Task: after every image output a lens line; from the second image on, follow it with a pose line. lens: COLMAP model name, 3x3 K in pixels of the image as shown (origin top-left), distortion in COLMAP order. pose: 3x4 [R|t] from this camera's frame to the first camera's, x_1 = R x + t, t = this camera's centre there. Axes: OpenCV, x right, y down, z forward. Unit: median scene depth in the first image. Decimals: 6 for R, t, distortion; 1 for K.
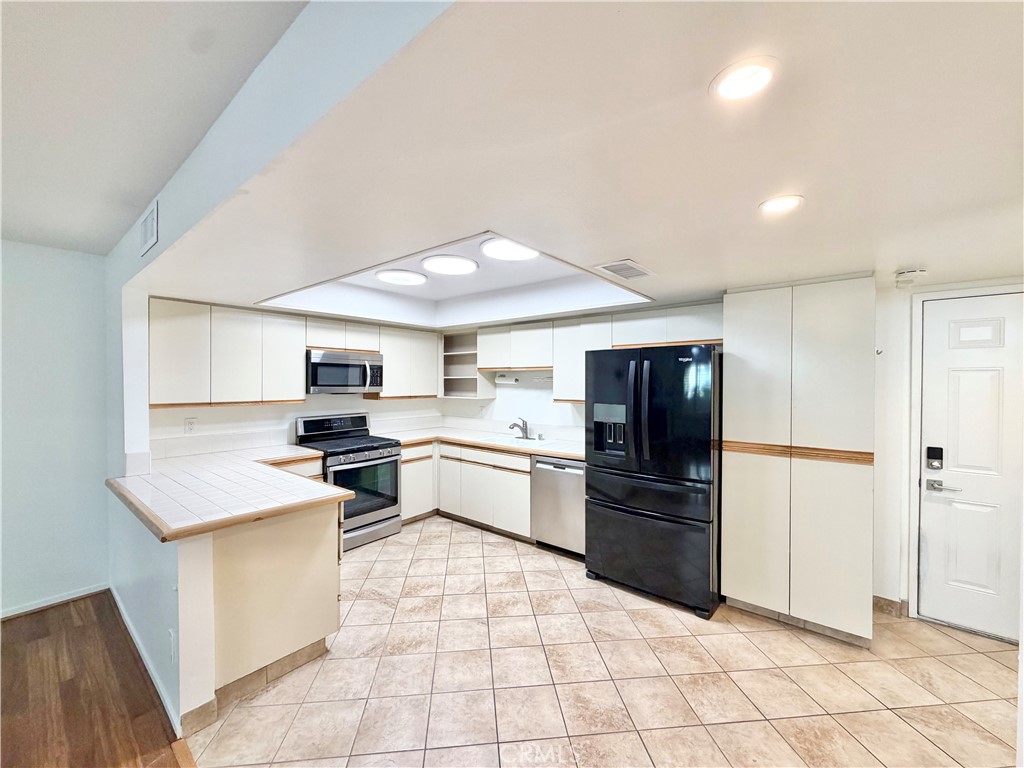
lens RADIAL K [[407.6, 0, 509.3], [0, 407.6, 385.3], [0, 0, 1]] dist [-0.000872, -0.000001]
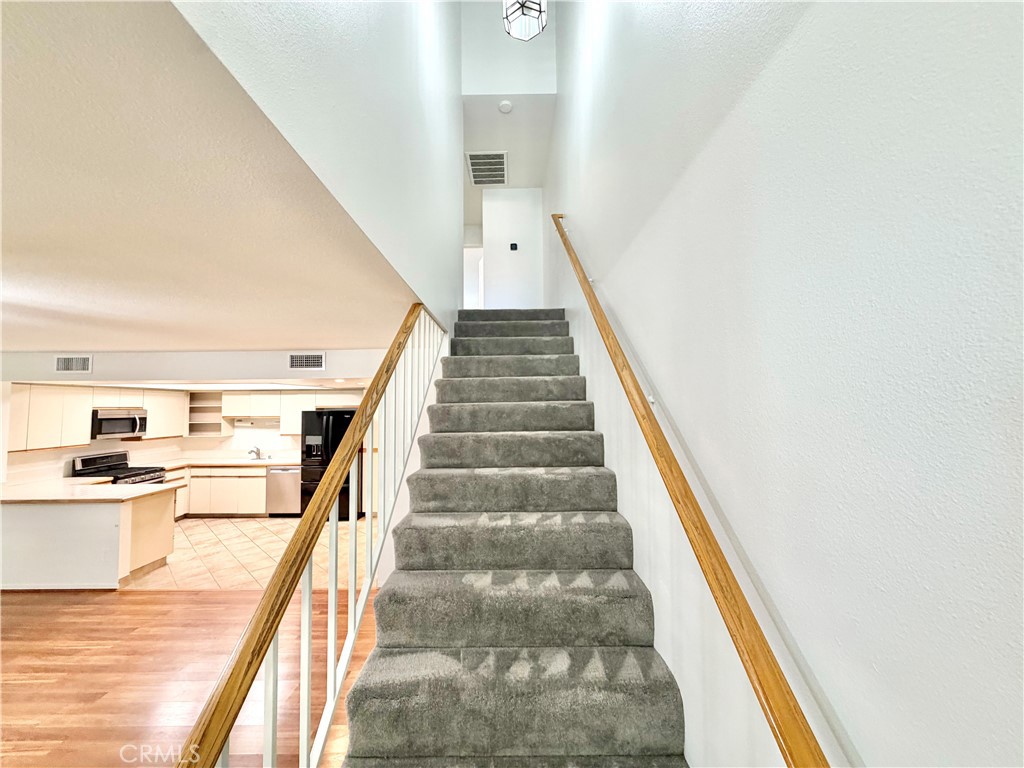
lens RADIAL K [[407.6, 0, 509.3], [0, 407.6, 385.3], [0, 0, 1]] dist [-0.000872, -0.000001]
pose [[0.773652, 0.022846, 0.633198, -0.264709], [0.015446, 0.998373, -0.054894, -0.070476], [-0.633422, 0.052249, 0.772040, -1.081734]]
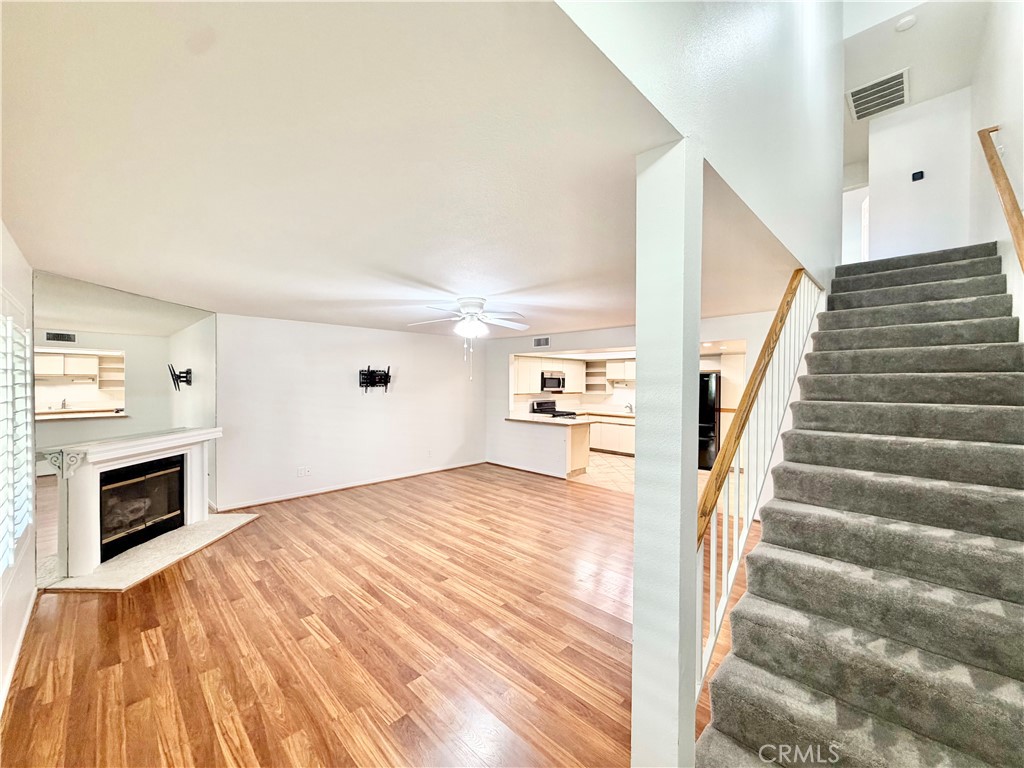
lens RADIAL K [[407.6, 0, 509.3], [0, 407.6, 385.3], [0, 0, 1]] dist [-0.000872, -0.000001]
pose [[0.995513, 0.004219, -0.094529, -0.455735], [-0.004293, 0.999991, -0.000581, -0.008130], [0.094526, 0.000985, 0.995522, -1.342339]]
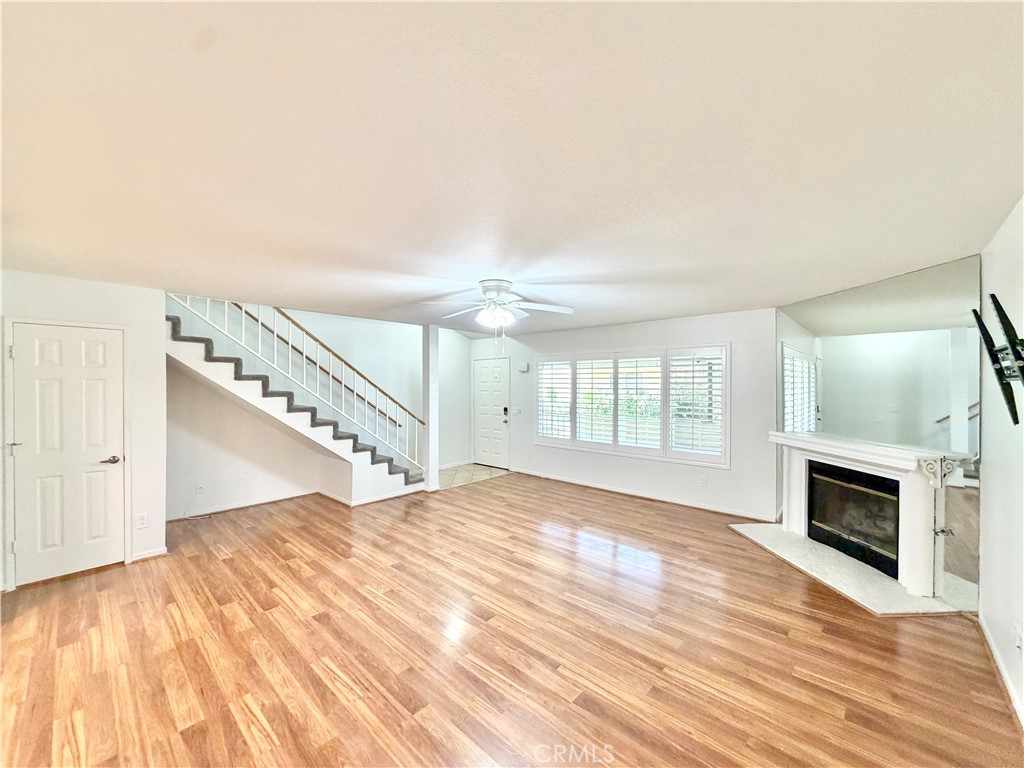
lens RADIAL K [[407.6, 0, 509.3], [0, 407.6, 385.3], [0, 0, 1]] dist [-0.000872, -0.000001]
pose [[-0.998452, -0.001935, 0.055591, -0.739187], [-0.001143, 0.999897, 0.014281, -0.017191], [-0.055613, 0.014195, -0.998352, 0.634990]]
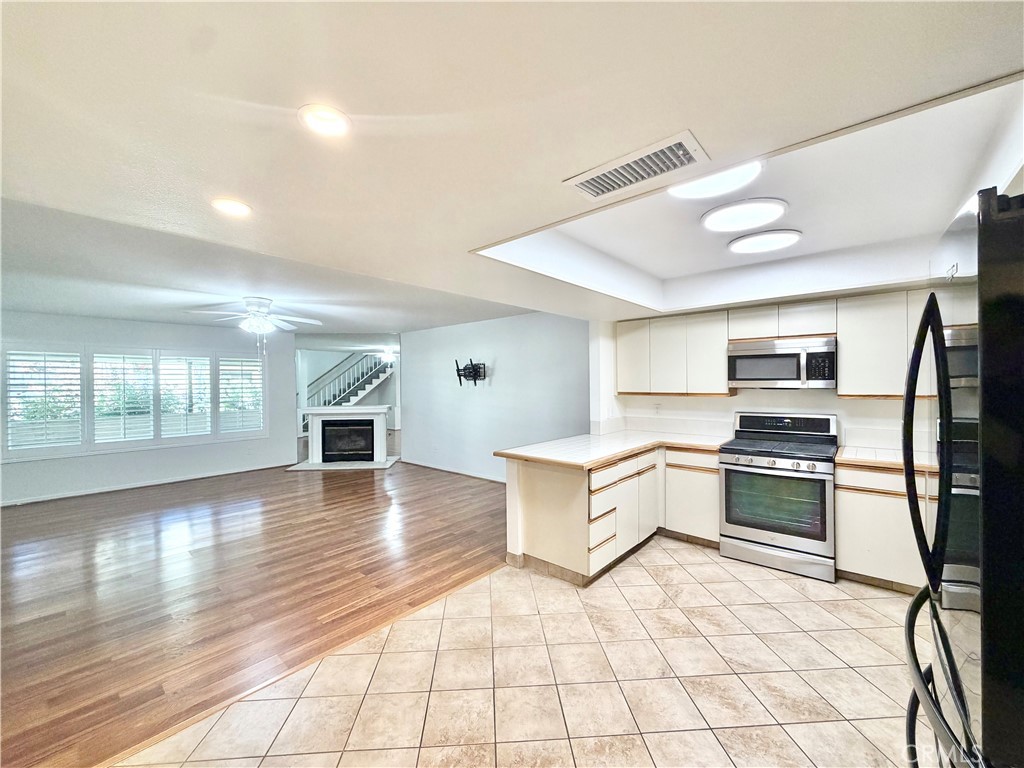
lens RADIAL K [[407.6, 0, 509.3], [0, 407.6, 385.3], [0, 0, 1]] dist [-0.000872, -0.000001]
pose [[-0.036054, 0.005839, -0.999333, 0.509376], [-0.001262, 0.999982, 0.005889, 0.009894], [0.999349, 0.001474, -0.036046, 0.497472]]
